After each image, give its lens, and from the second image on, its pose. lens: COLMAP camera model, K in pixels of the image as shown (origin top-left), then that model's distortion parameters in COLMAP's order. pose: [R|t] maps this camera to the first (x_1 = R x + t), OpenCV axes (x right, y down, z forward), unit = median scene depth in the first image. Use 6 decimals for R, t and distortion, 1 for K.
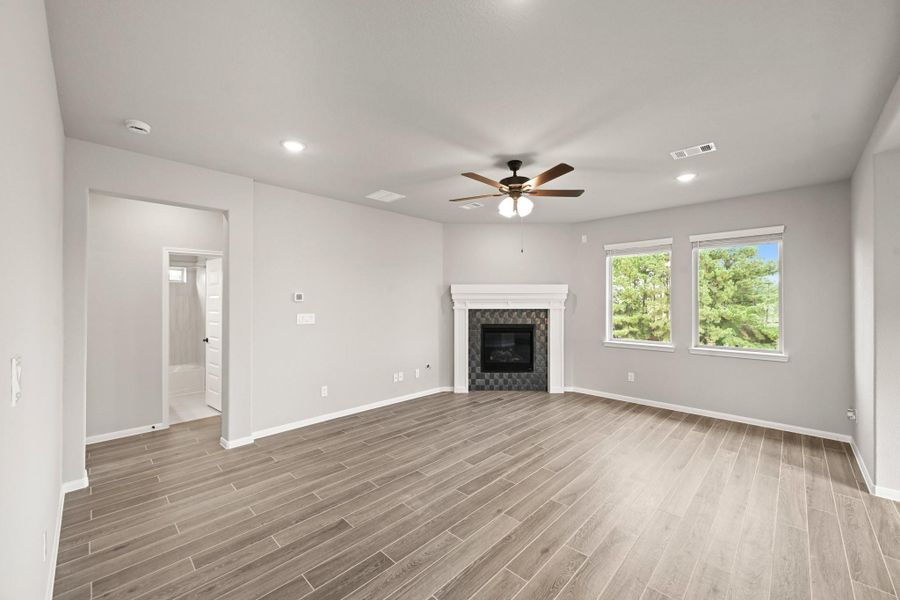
lens RADIAL K [[352.8, 0, 452.9], [0, 352.8, 299.7], [0, 0, 1]] dist [-0.003048, 0.001079]
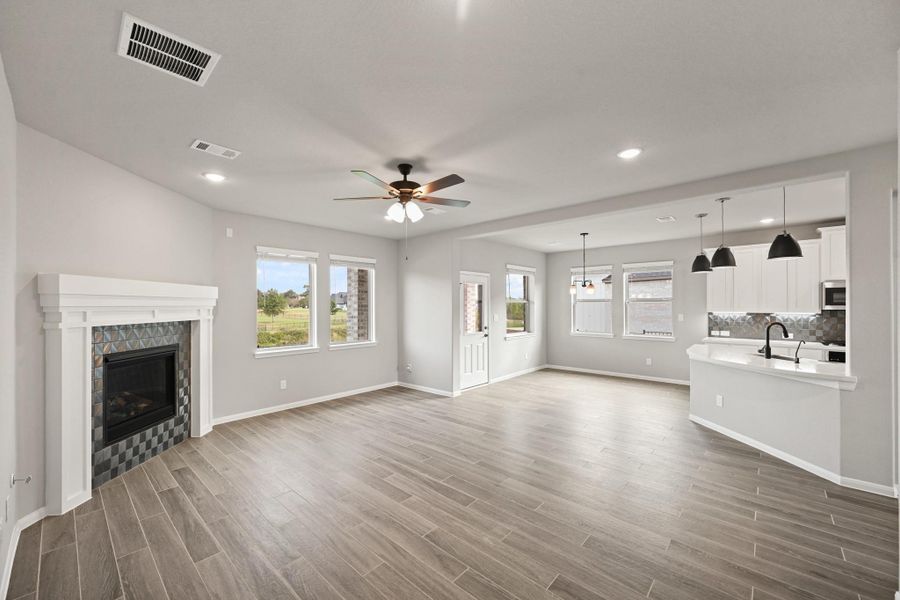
lens RADIAL K [[352.8, 0, 443.3], [0, 352.8, 305.3], [0, 0, 1]] dist [-0.003048, 0.001079]
pose [[-0.018717, 0.000761, 0.999825, -0.458375], [0.000602, 1.000000, -0.000750, -0.003025], [-0.999825, 0.000588, -0.018717, 0.524215]]
